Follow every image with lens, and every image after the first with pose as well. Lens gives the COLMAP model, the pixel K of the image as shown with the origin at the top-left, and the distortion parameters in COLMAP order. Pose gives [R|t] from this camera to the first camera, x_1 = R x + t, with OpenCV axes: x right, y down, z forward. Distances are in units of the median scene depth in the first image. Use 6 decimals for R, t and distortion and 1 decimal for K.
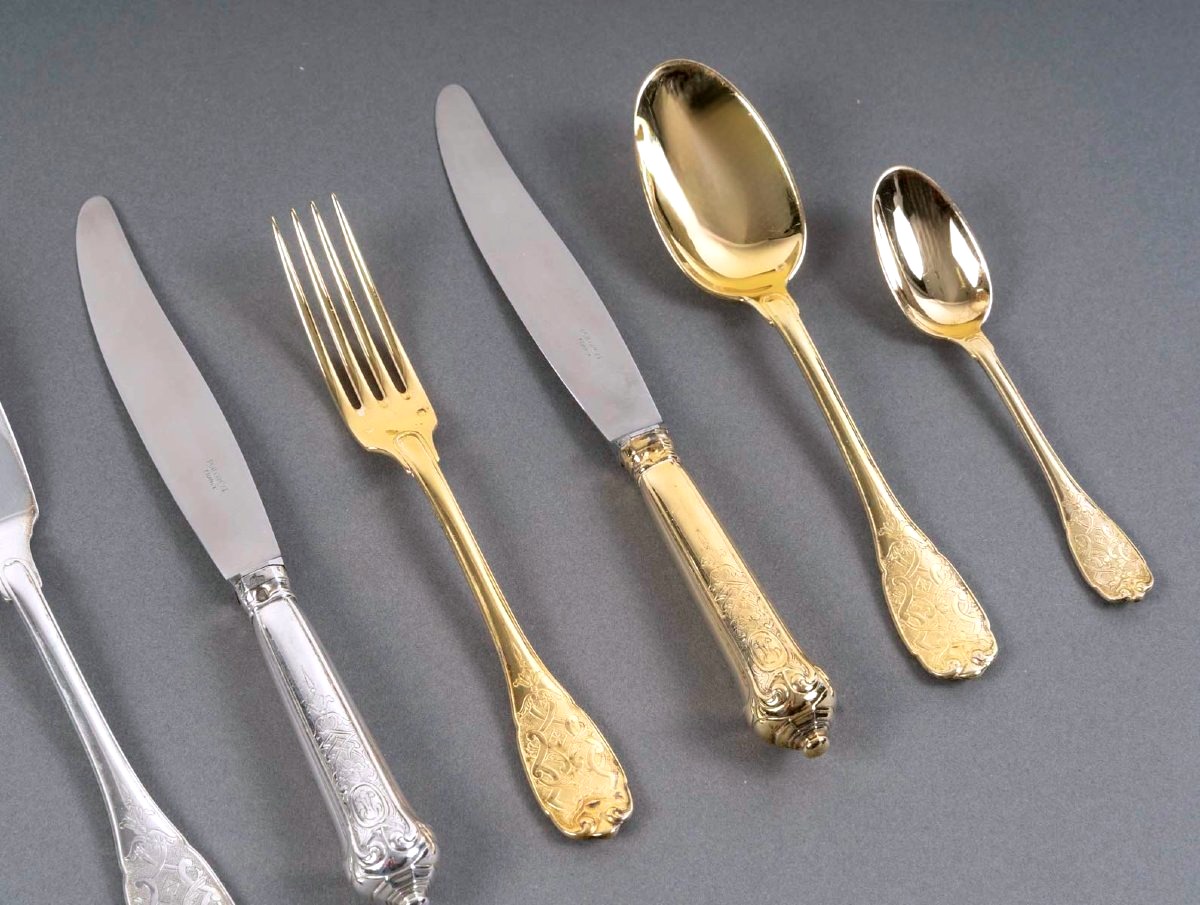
lens RADIAL K [[2747.0, 0, 600.0], [0, 2747.0, 452.5], [0, 0, 1]] dist [-0.023003, -0.085435]
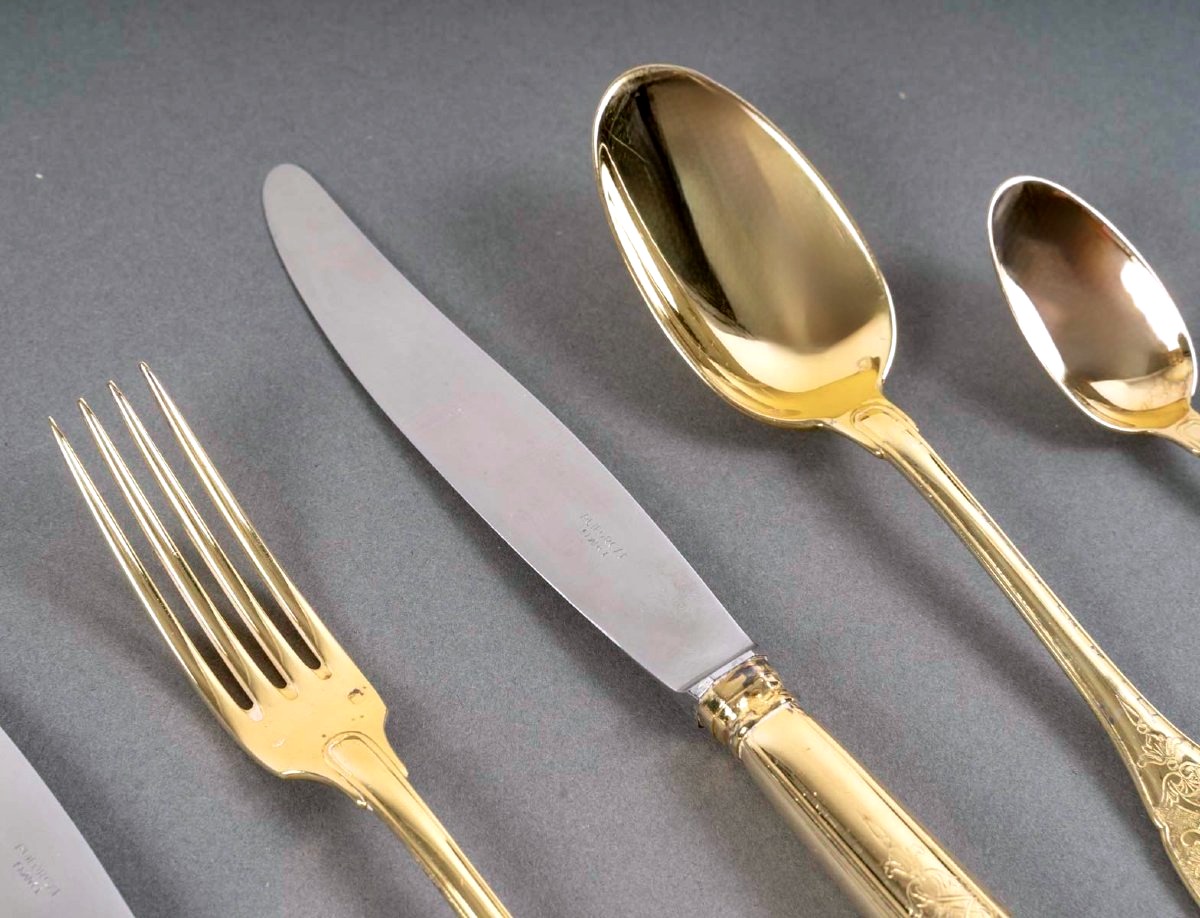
lens RADIAL K [[2792.9, 0, 558.9], [0, 2792.9, 459.5], [0, 0, 1]] dist [0.016512, 0.120124]
pose [[0.979415, -0.165144, 0.116080, -0.082278], [0.169679, 0.985034, -0.030275, -0.038919], [-0.109343, 0.049348, 0.992778, 0.378737]]
